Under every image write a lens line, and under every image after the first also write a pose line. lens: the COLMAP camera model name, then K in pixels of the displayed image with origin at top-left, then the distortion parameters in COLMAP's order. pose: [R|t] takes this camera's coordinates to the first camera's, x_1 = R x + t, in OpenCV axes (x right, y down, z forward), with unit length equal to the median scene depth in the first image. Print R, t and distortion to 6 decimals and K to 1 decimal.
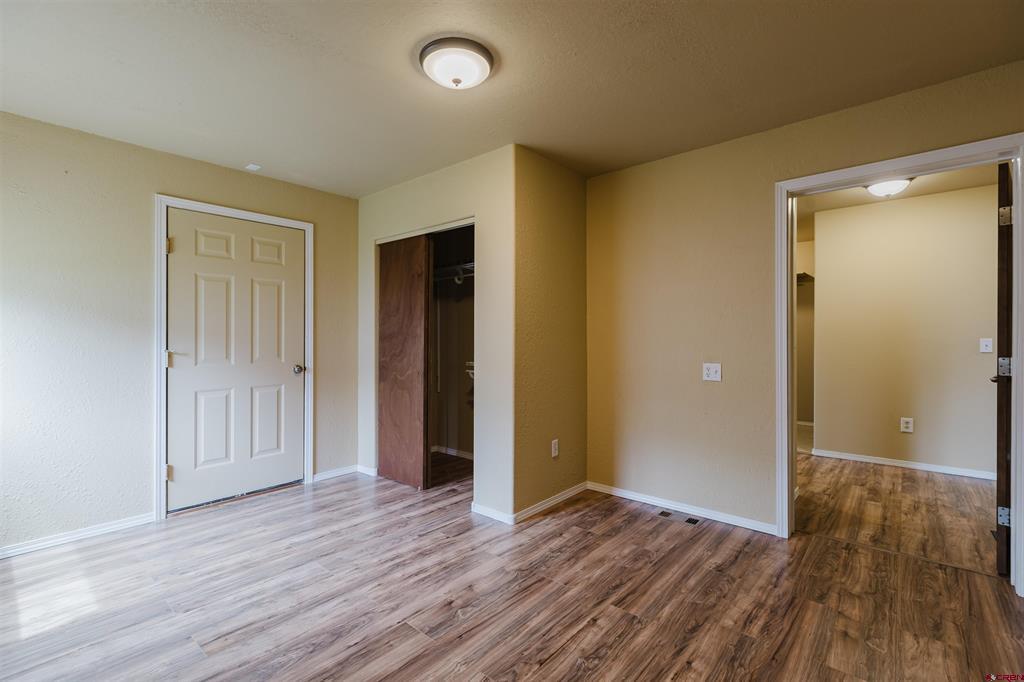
lens RADIAL K [[458.2, 0, 506.1], [0, 458.2, 343.6], [0, 0, 1]] dist [-0.000479, -0.000805]
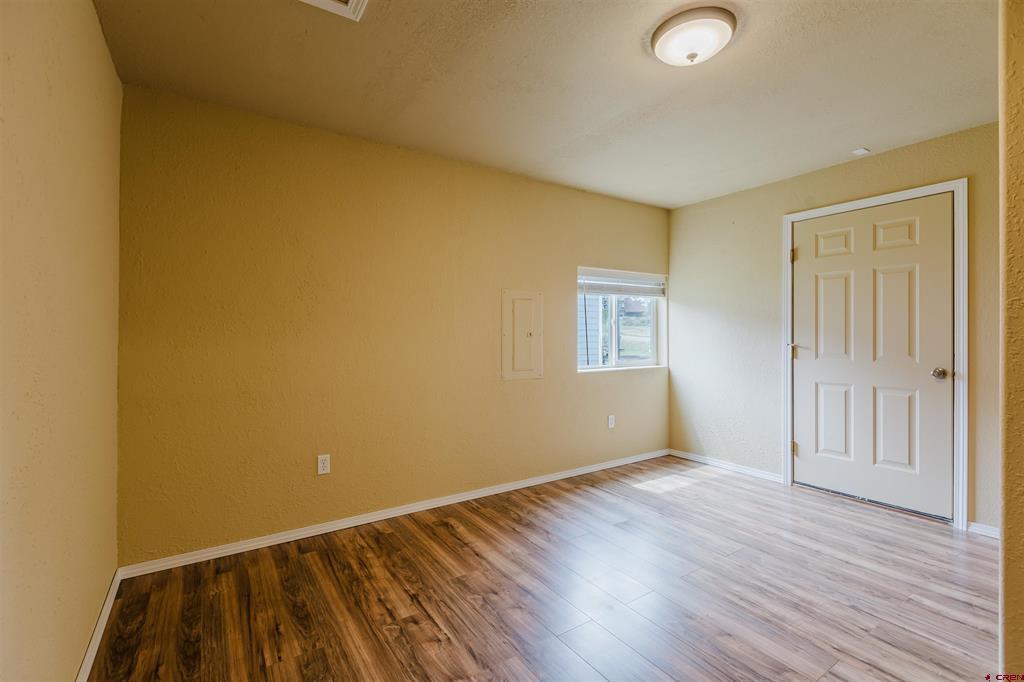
lens RADIAL K [[462.5, 0, 504.4], [0, 462.5, 333.6], [0, 0, 1]] dist [0.000771, 0.000081]
pose [[-0.272160, 0.002658, -0.962248, 0.676658], [-0.009867, 0.999936, 0.005553, -0.012290], [0.962201, 0.011005, -0.272117, 0.673169]]
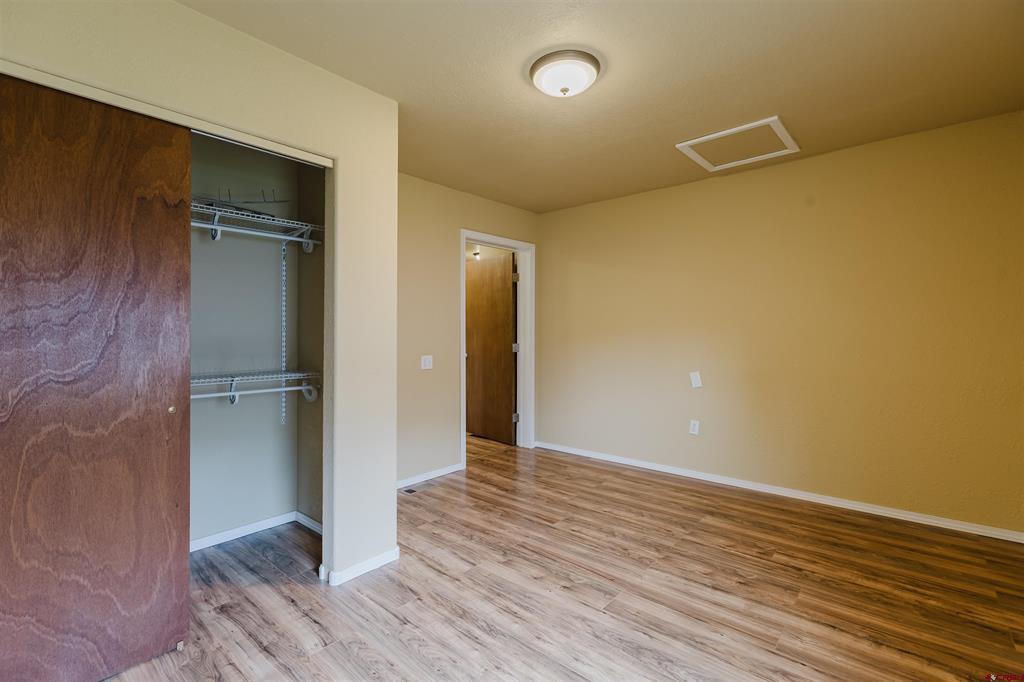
lens RADIAL K [[455.6, 0, 507.2], [0, 455.6, 323.2], [0, 0, 1]] dist [-0.002105, -0.000503]
pose [[0.006494, 0.026844, 0.999619, -0.893642], [0.019378, 0.999449, -0.026965, -0.008519], [-0.999791, 0.019545, 0.005970, 0.846682]]
